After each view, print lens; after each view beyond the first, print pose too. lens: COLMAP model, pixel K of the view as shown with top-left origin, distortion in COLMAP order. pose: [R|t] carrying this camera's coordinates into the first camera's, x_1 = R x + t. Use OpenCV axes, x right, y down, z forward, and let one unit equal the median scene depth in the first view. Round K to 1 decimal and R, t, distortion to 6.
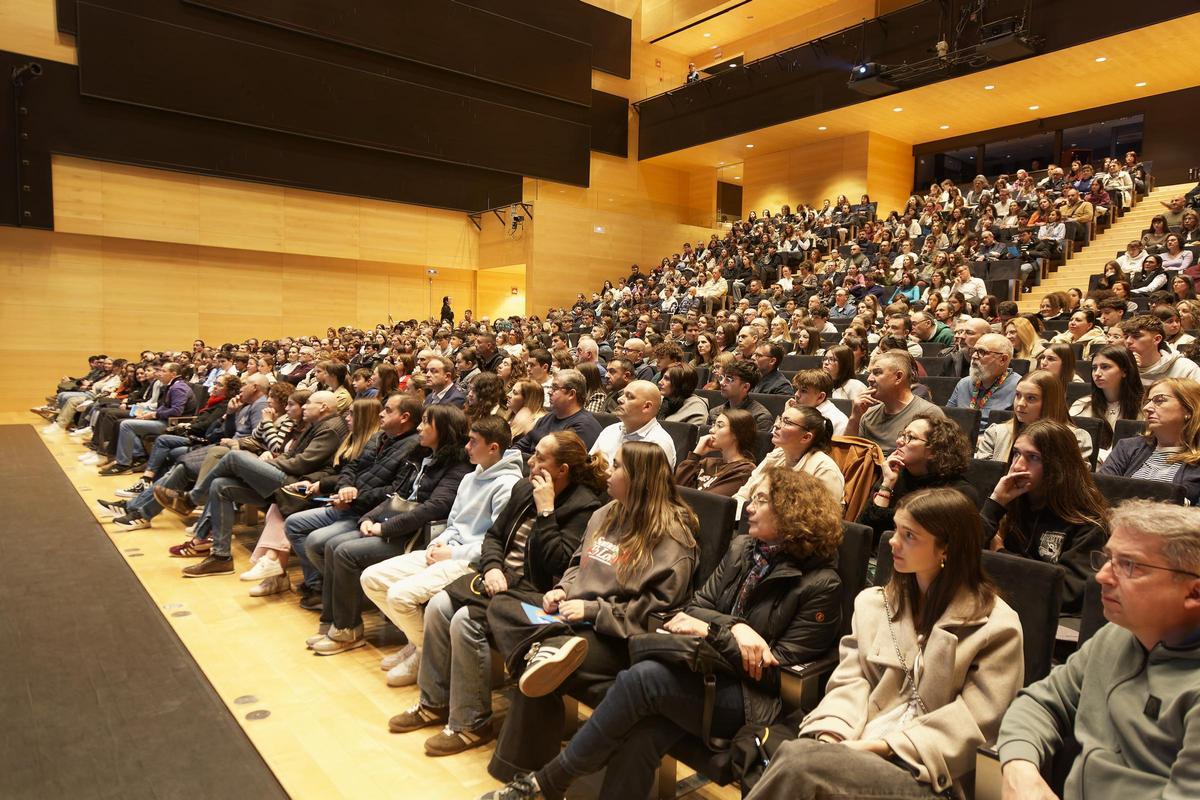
lens RADIAL K [[793.3, 0, 600.0], [0, 793.3, 400.0], [0, 0, 1]] dist [-0.000023, 0.014256]
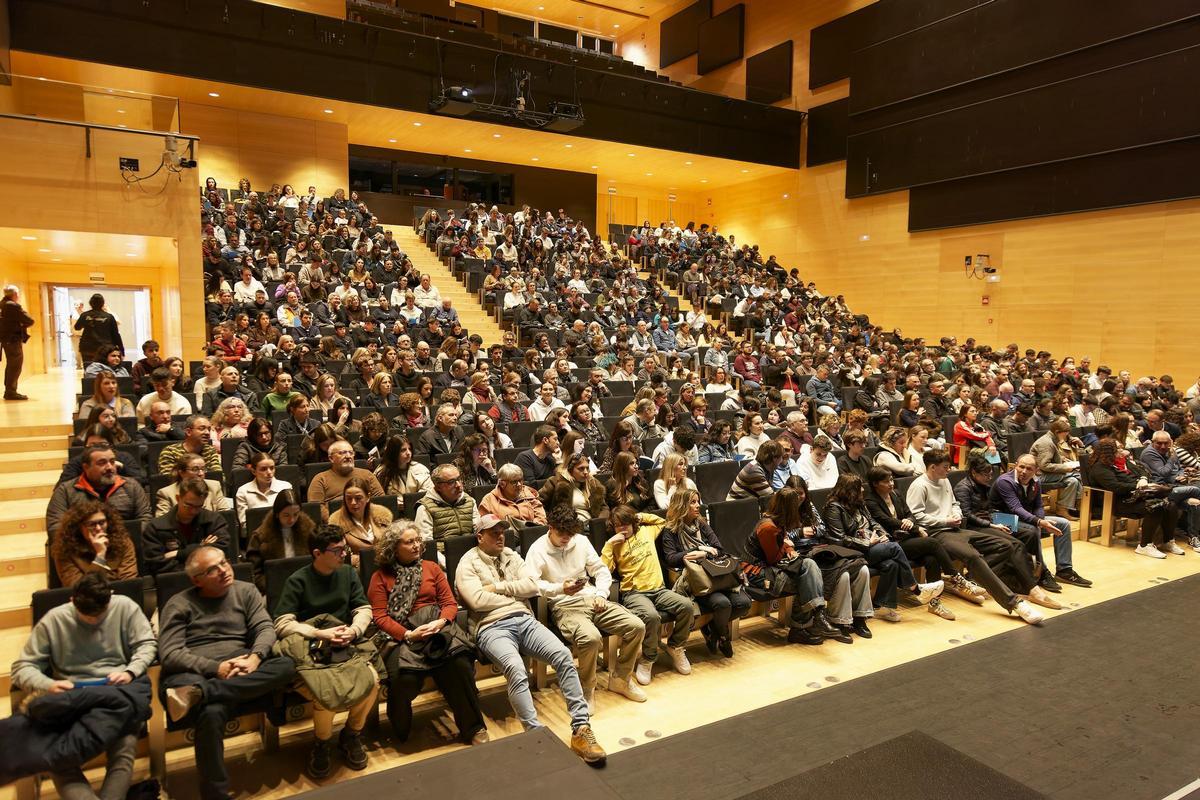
lens RADIAL K [[802.8, 0, 600.9], [0, 802.8, 400.1], [0, 0, 1]] dist [0.003865, 0.005748]
pose [[0.120483, -0.112617, 0.986307, -0.639818], [0.054727, 0.992787, 0.106672, -0.094467], [-0.991206, 0.041125, 0.125778, 0.591020]]
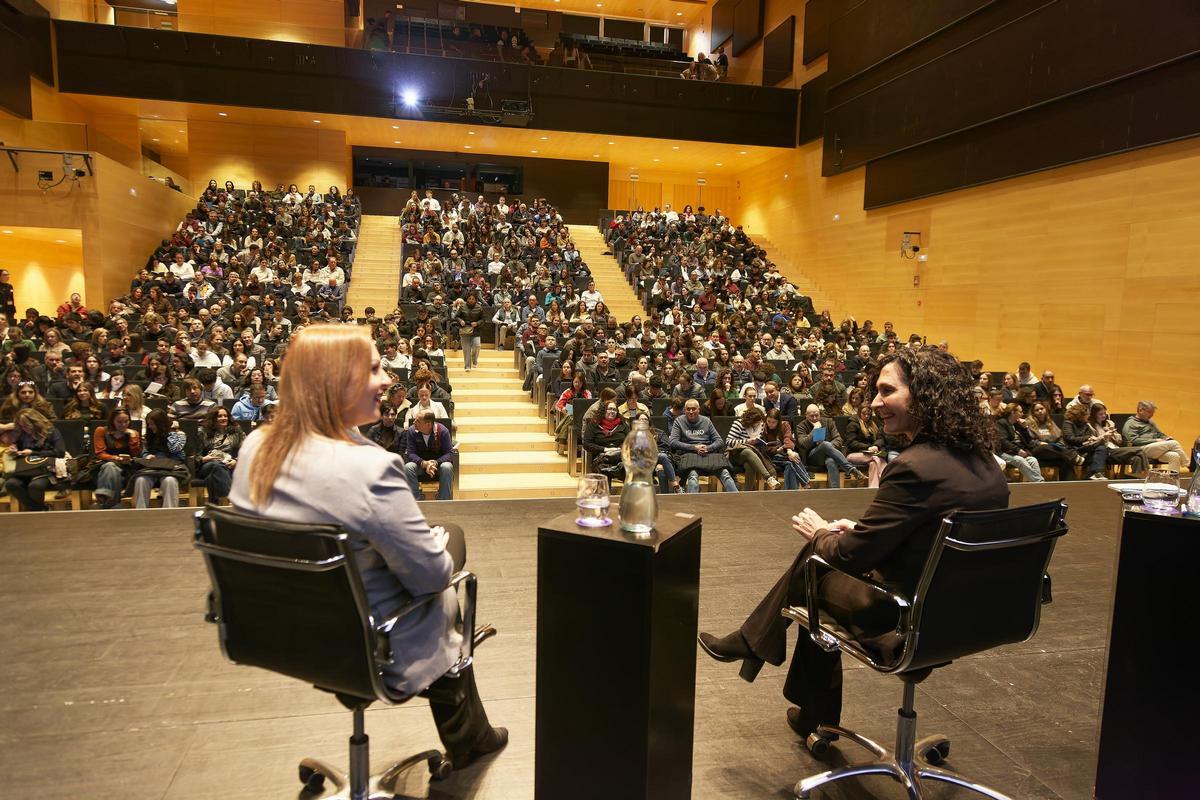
lens RADIAL K [[802.8, 0, 600.9], [0, 802.8, 400.1], [0, 0, 1]] dist [0.003865, 0.005748]
pose [[0.422332, -0.113071, 0.899361, -0.594627], [0.043701, 0.993575, 0.104394, -0.061664], [-0.905387, -0.004786, 0.424560, 0.180284]]
